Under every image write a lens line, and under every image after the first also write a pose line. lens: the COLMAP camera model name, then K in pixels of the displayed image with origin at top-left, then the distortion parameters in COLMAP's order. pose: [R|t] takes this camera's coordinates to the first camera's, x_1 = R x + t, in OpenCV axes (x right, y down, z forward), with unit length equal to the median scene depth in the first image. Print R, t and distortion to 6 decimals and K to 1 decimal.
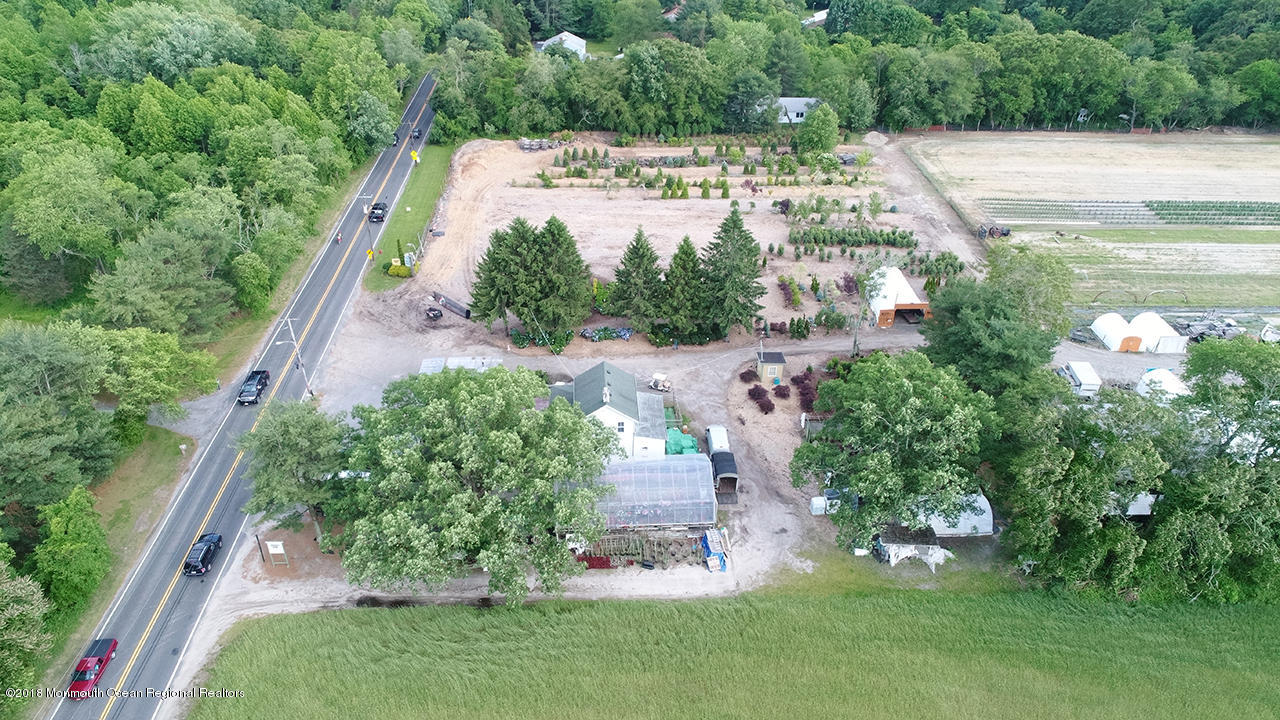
lens RADIAL K [[859.2, 0, 635.6], [0, 859.2, 364.2], [0, 0, 1]] dist [0.005807, -0.004047]
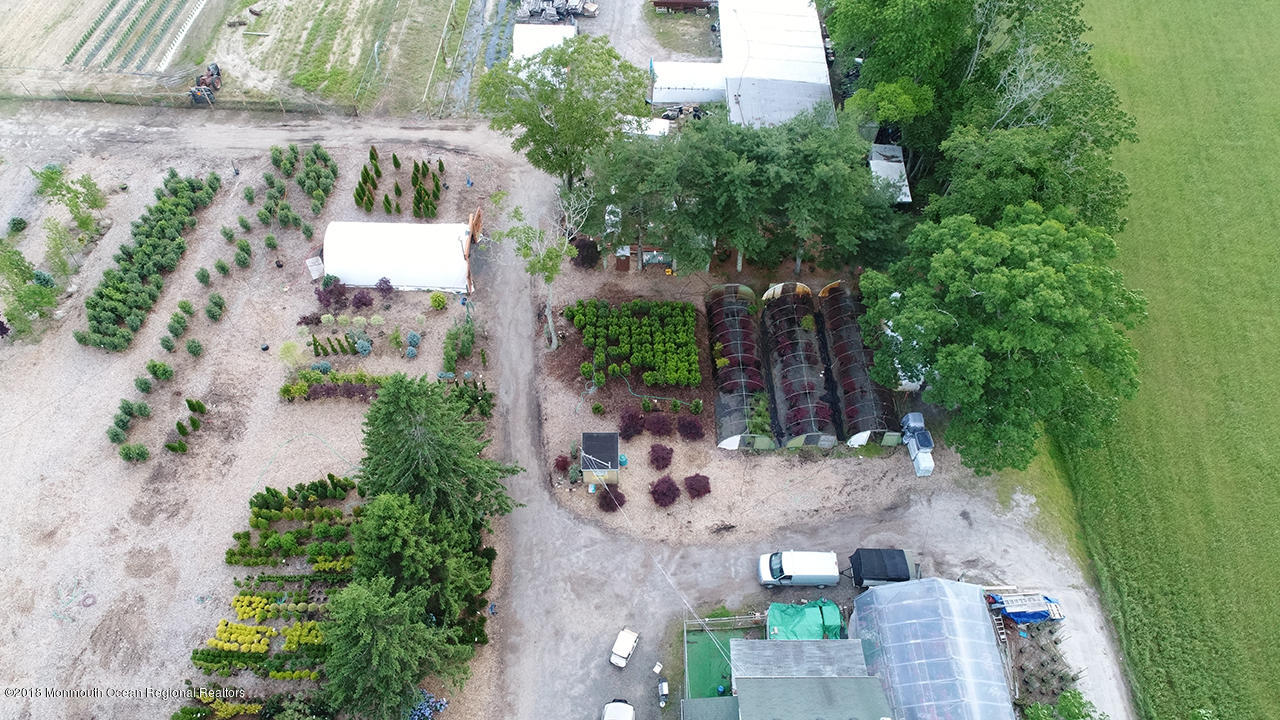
lens RADIAL K [[859.2, 0, 640.2], [0, 859.2, 361.0], [0, 0, 1]] dist [0.005807, -0.004047]
pose [[0.047480, -0.817192, 0.574406, -0.077888], [0.513767, 0.513136, 0.687557, -0.251341], [-0.856615, 0.262466, 0.444210, 0.391130]]
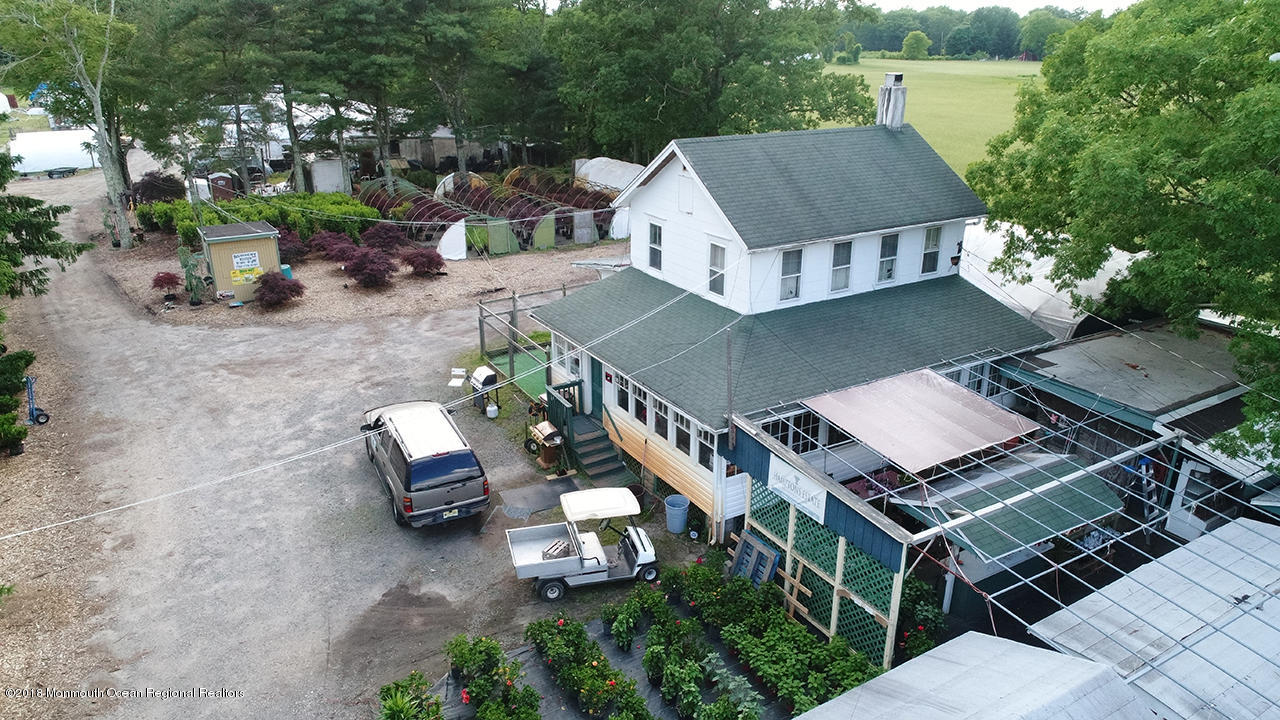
lens RADIAL K [[859.2, 0, 640.7], [0, 859.2, 364.2], [0, 0, 1]] dist [0.005807, -0.004047]
pose [[-0.468862, -0.327670, 0.820244, -0.124536], [0.459654, 0.702475, 0.543367, -0.047059], [-0.754246, 0.631793, -0.178749, 0.552259]]
